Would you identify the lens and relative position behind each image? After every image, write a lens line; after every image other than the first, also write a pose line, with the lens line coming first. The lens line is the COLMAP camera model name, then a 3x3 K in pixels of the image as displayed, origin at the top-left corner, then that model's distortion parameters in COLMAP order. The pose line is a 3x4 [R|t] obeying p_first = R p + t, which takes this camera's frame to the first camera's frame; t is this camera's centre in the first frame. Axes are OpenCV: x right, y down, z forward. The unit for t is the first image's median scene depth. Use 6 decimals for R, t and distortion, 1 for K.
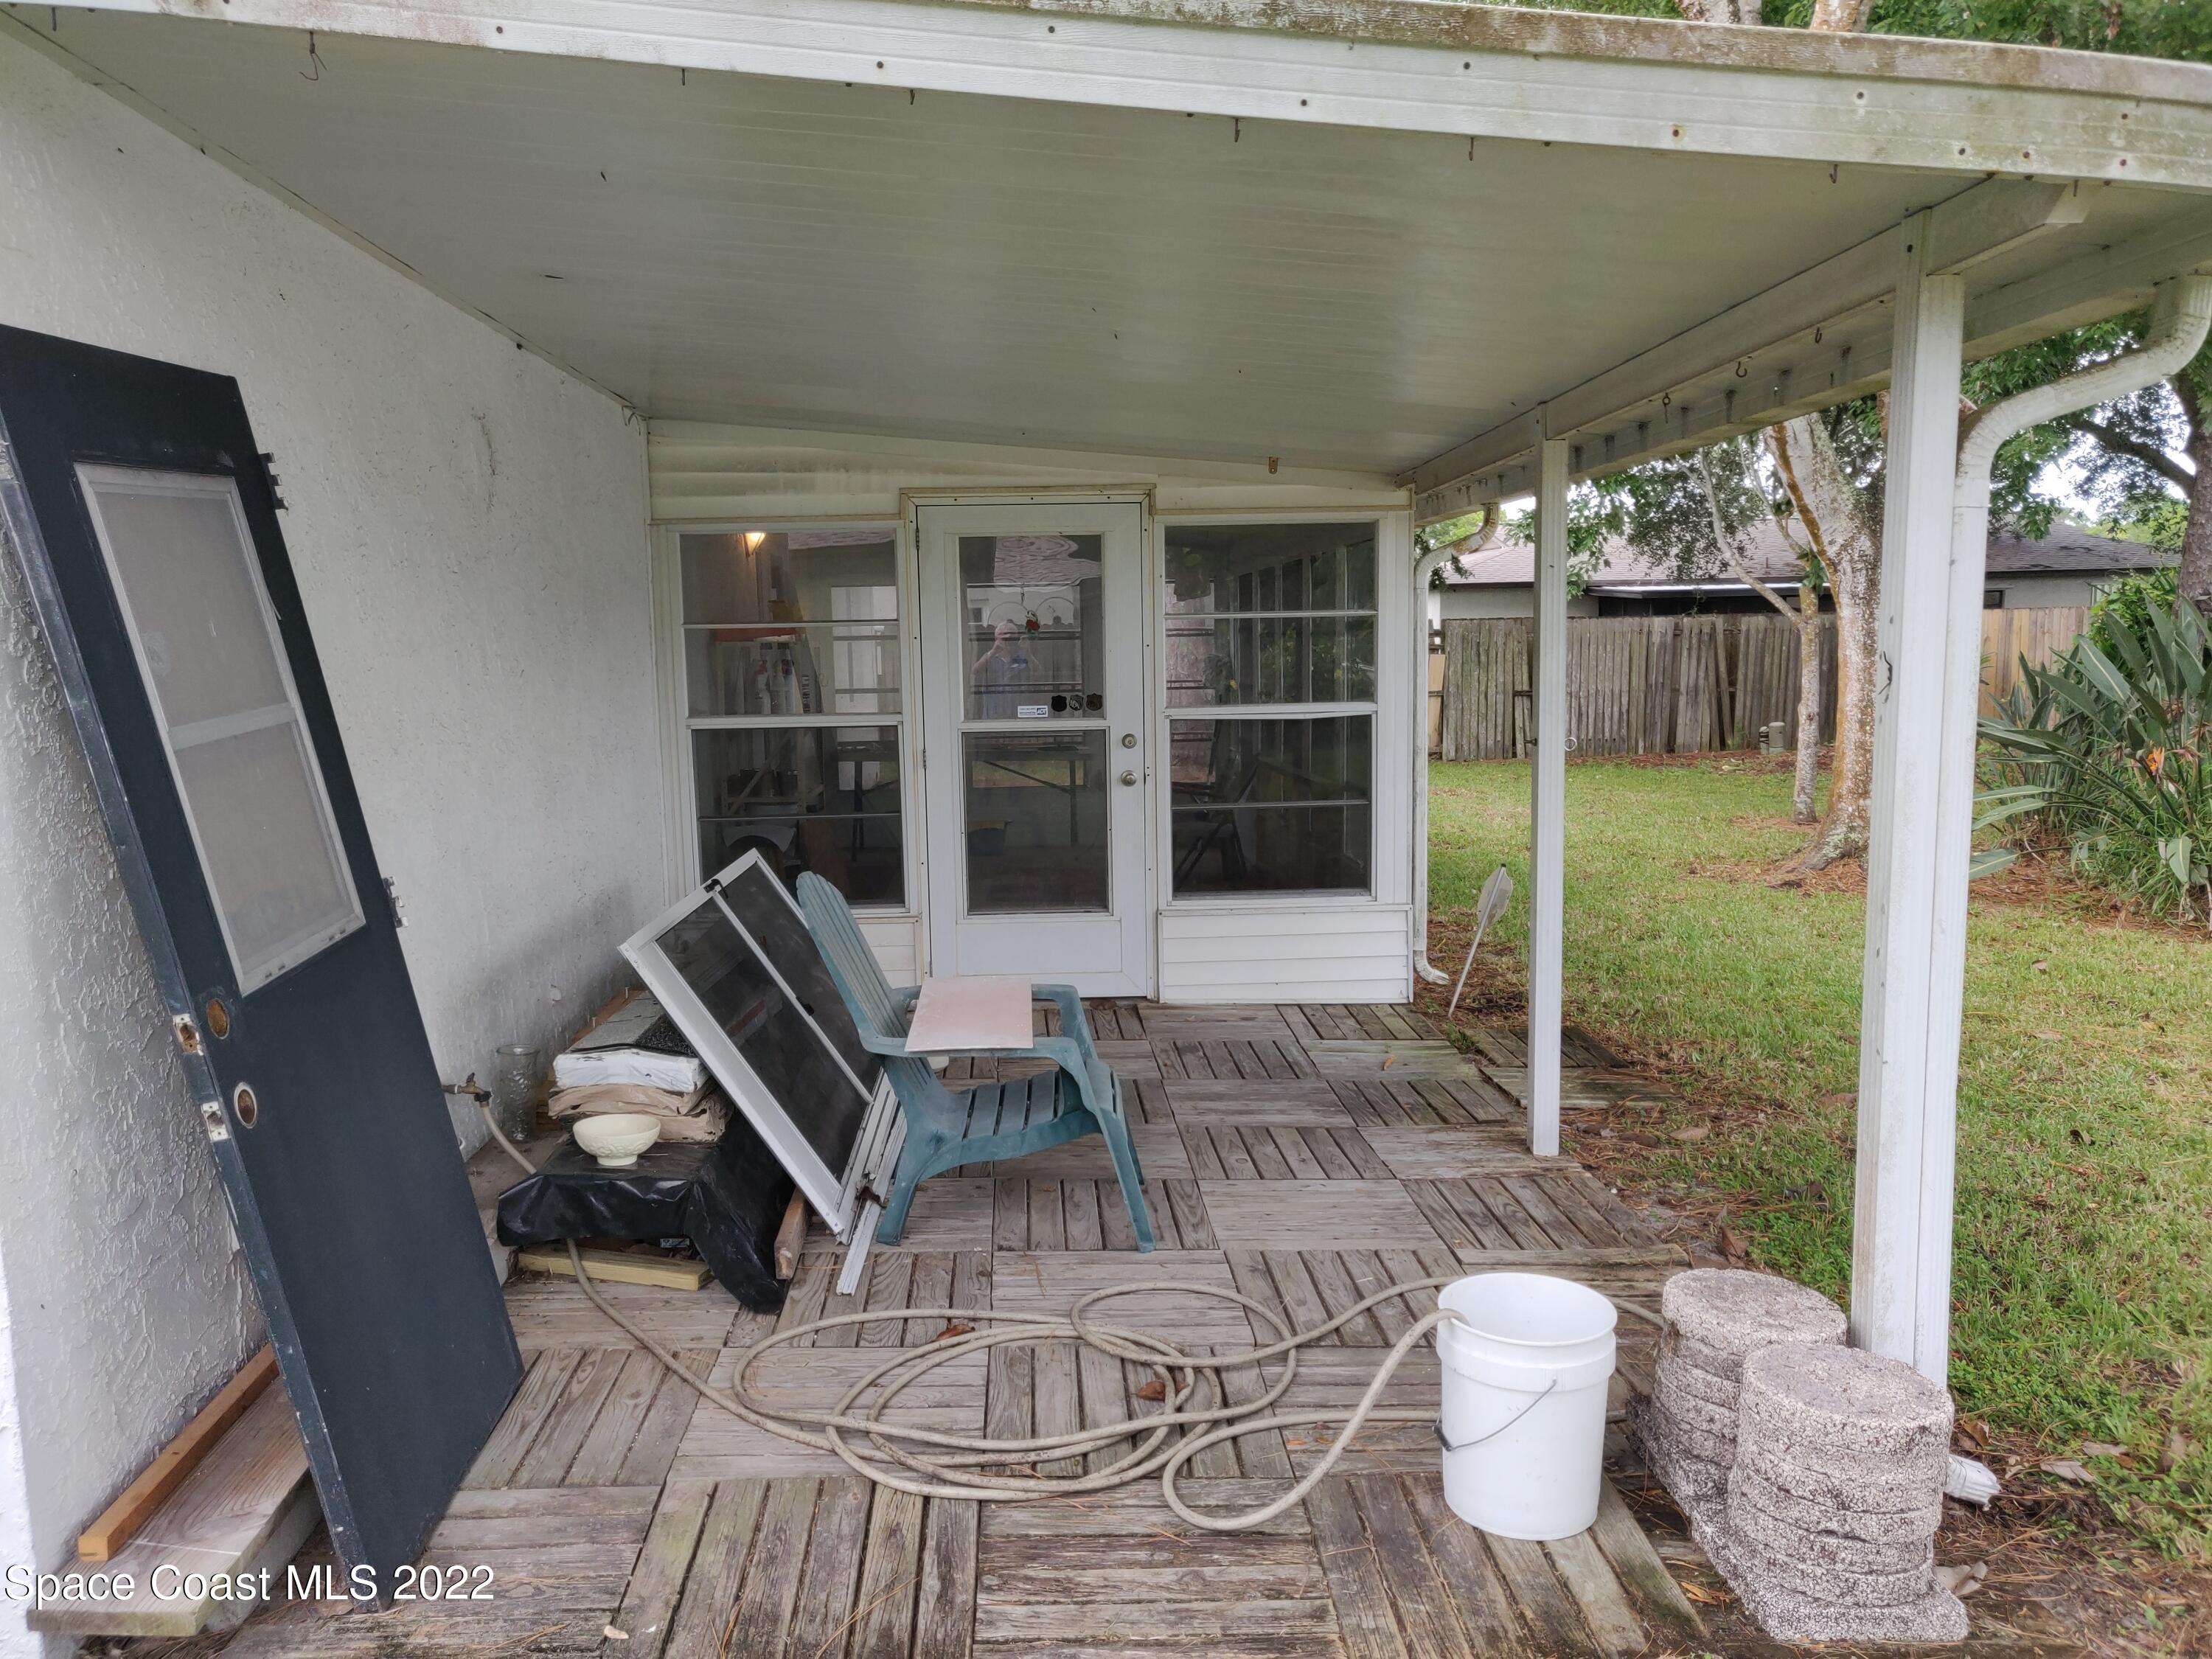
lens RADIAL K [[1715.9, 0, 1055.2], [0, 1715.9, 862.0], [0, 0, 1]] dist [-0.019033, 0.064284]
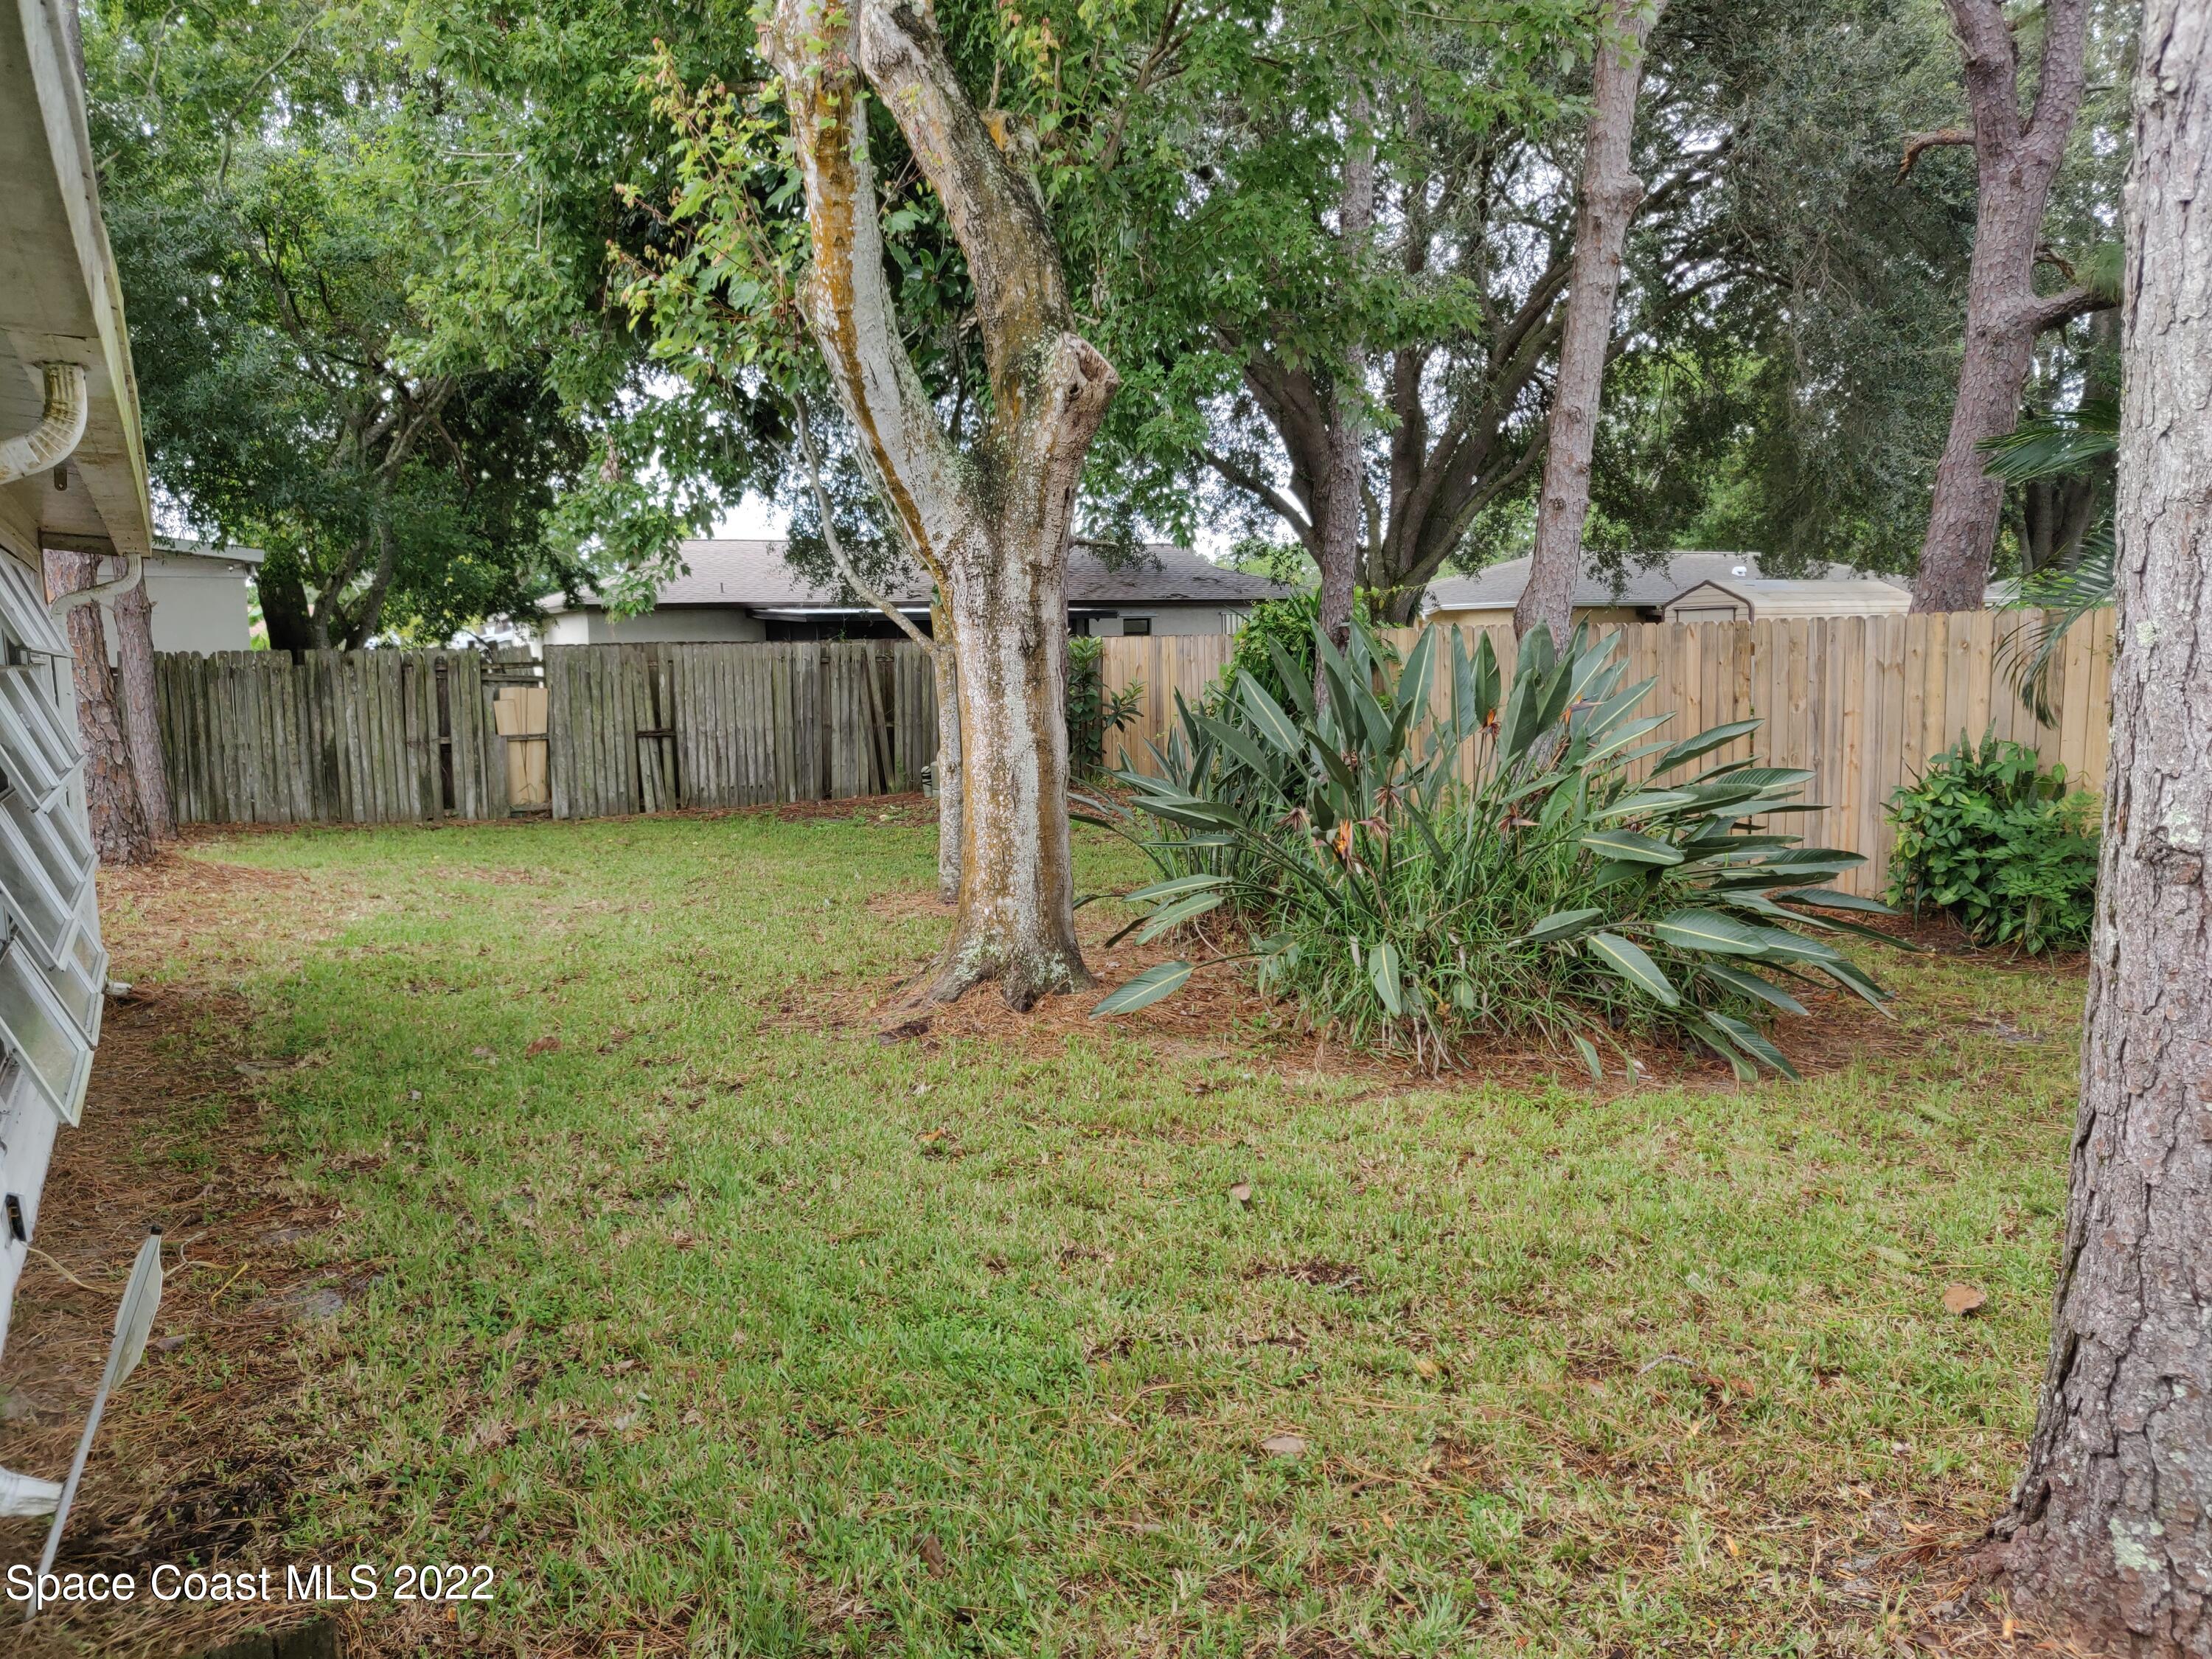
lens RADIAL K [[1715.9, 0, 1101.8], [0, 1715.9, 892.8], [0, 0, 1]] dist [-0.019033, 0.064284]
pose [[0.890786, -0.062454, 0.450111, 0.287901], [0.060881, 0.997983, 0.017986, -0.075678], [-0.450327, 0.011382, 0.892791, 0.527385]]
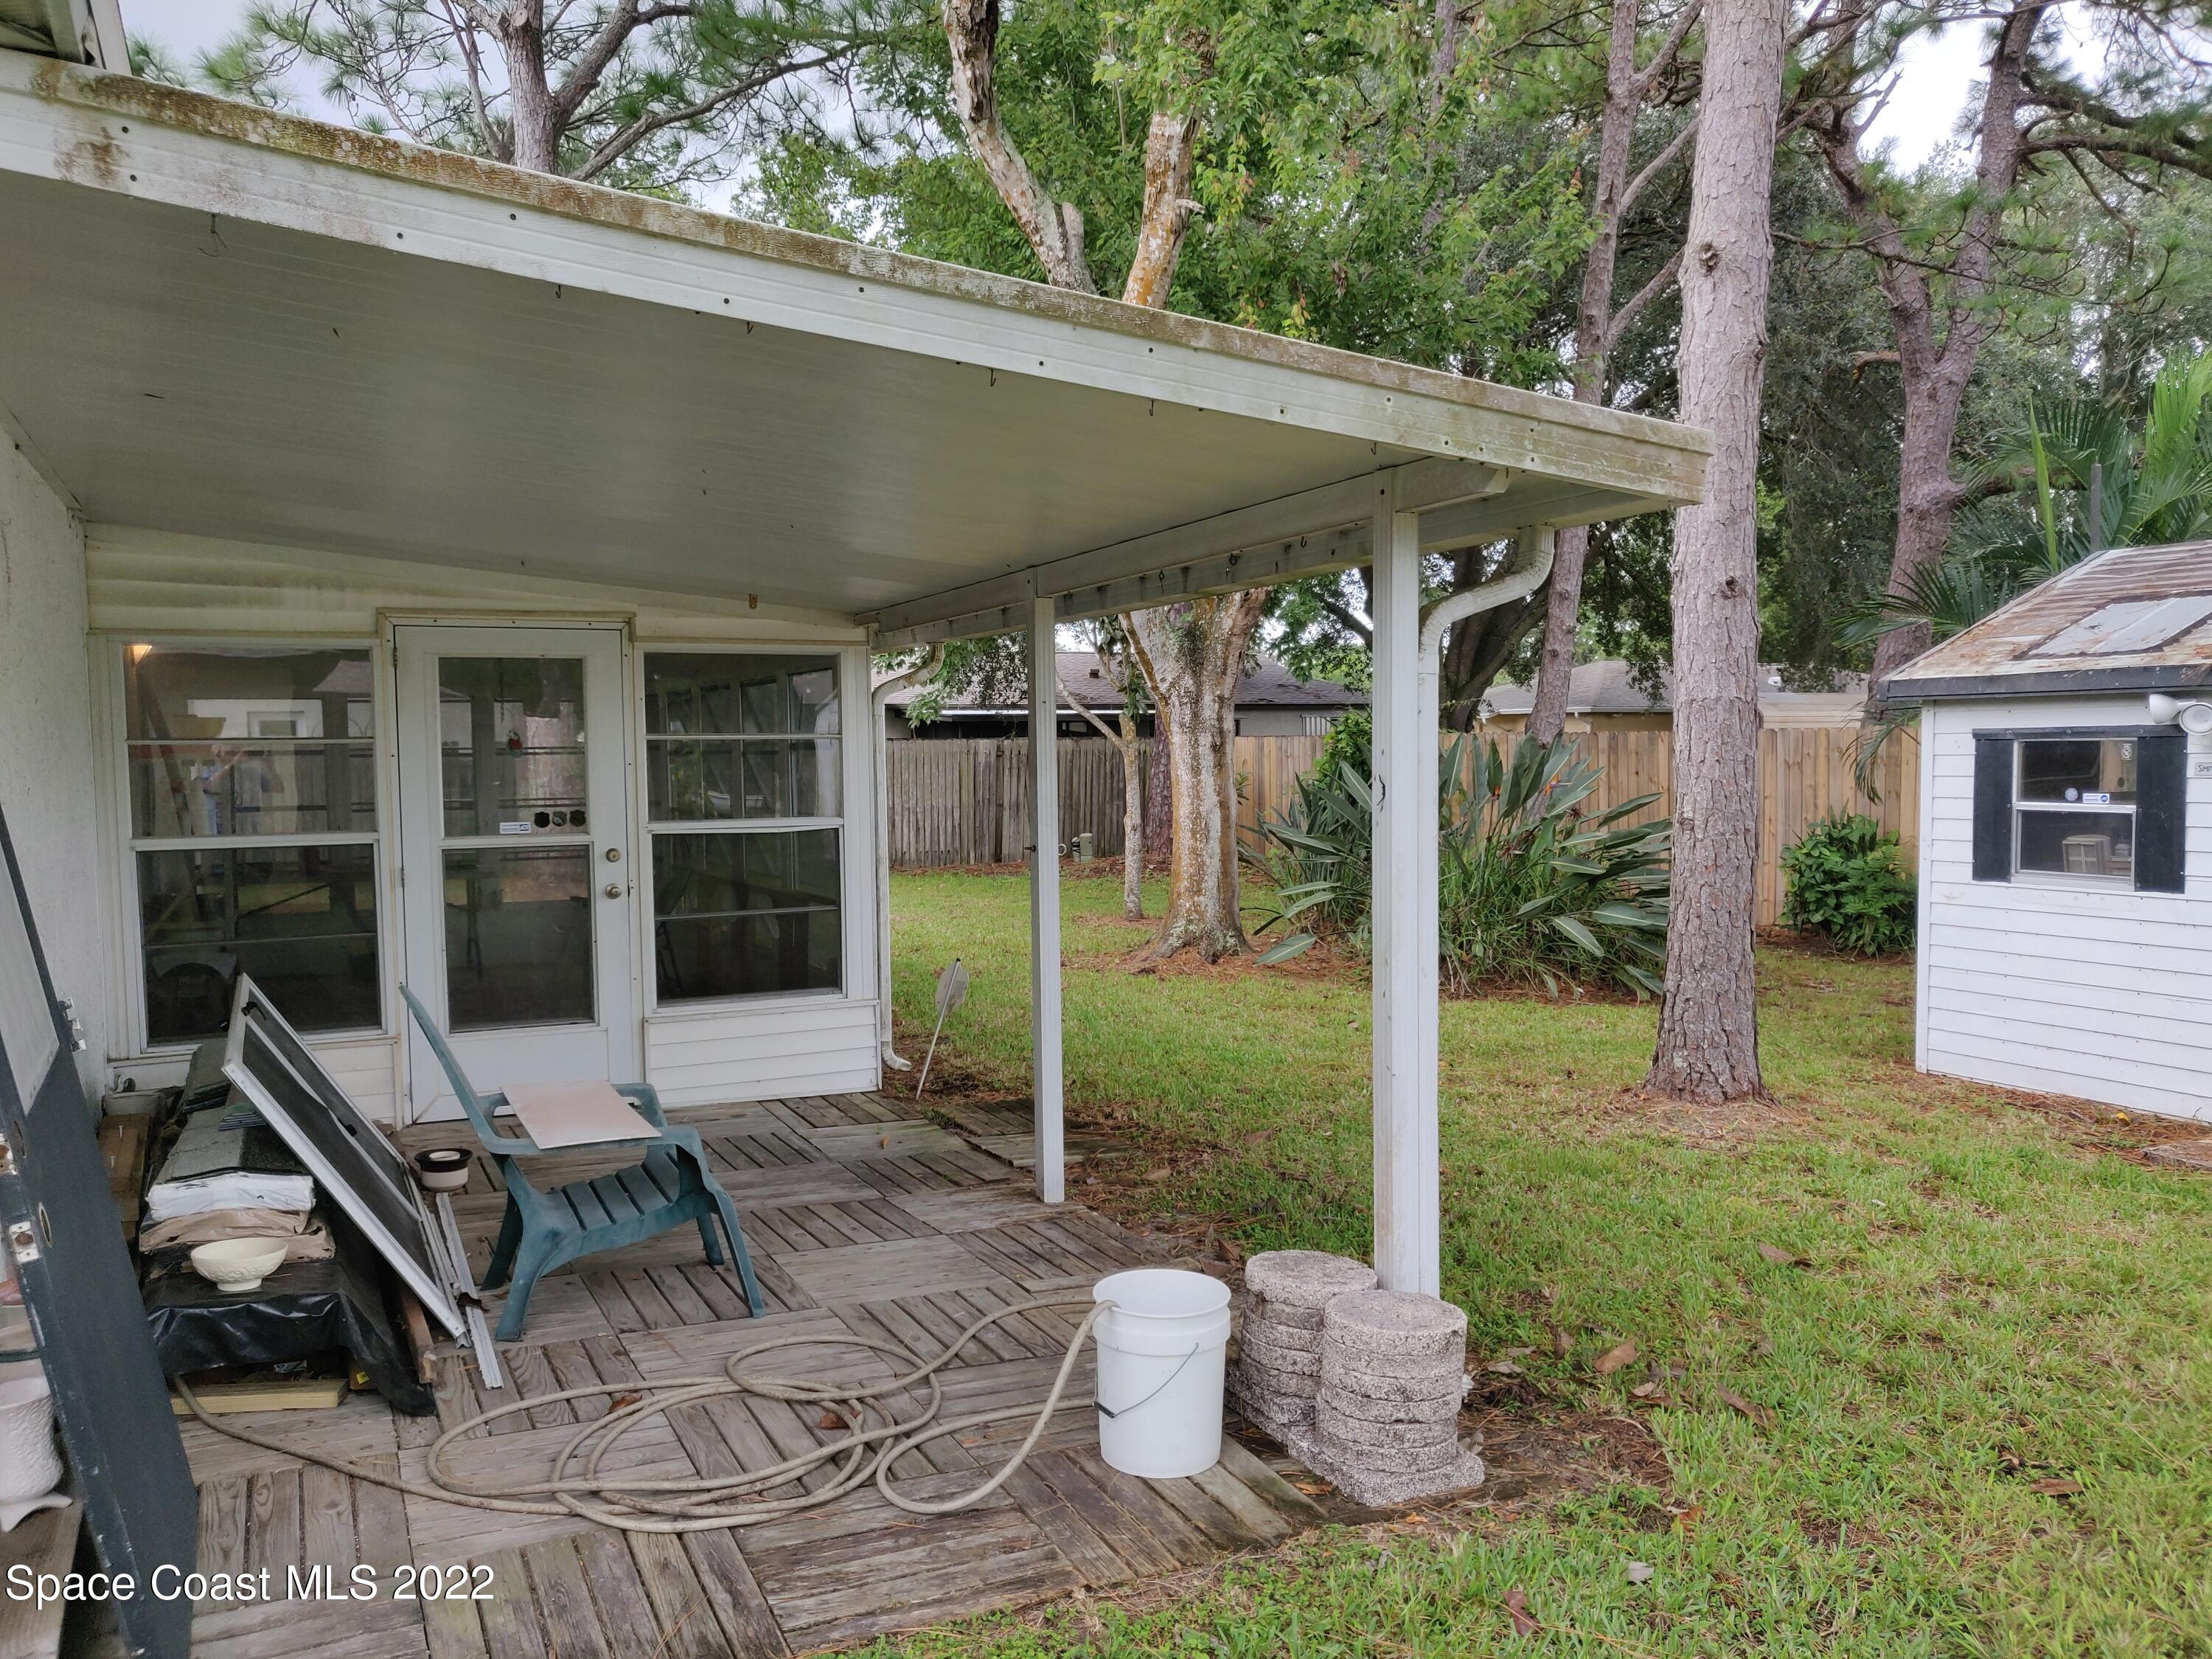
lens RADIAL K [[1715.9, 0, 1080.1], [0, 1715.9, 846.3], [0, 0, 1]] dist [-0.019033, 0.064284]
pose [[0.913136, -0.014090, 0.407412, -0.124547], [0.045366, 0.996707, -0.067209, 0.006633], [-0.405124, 0.079854, 0.910768, -0.064067]]
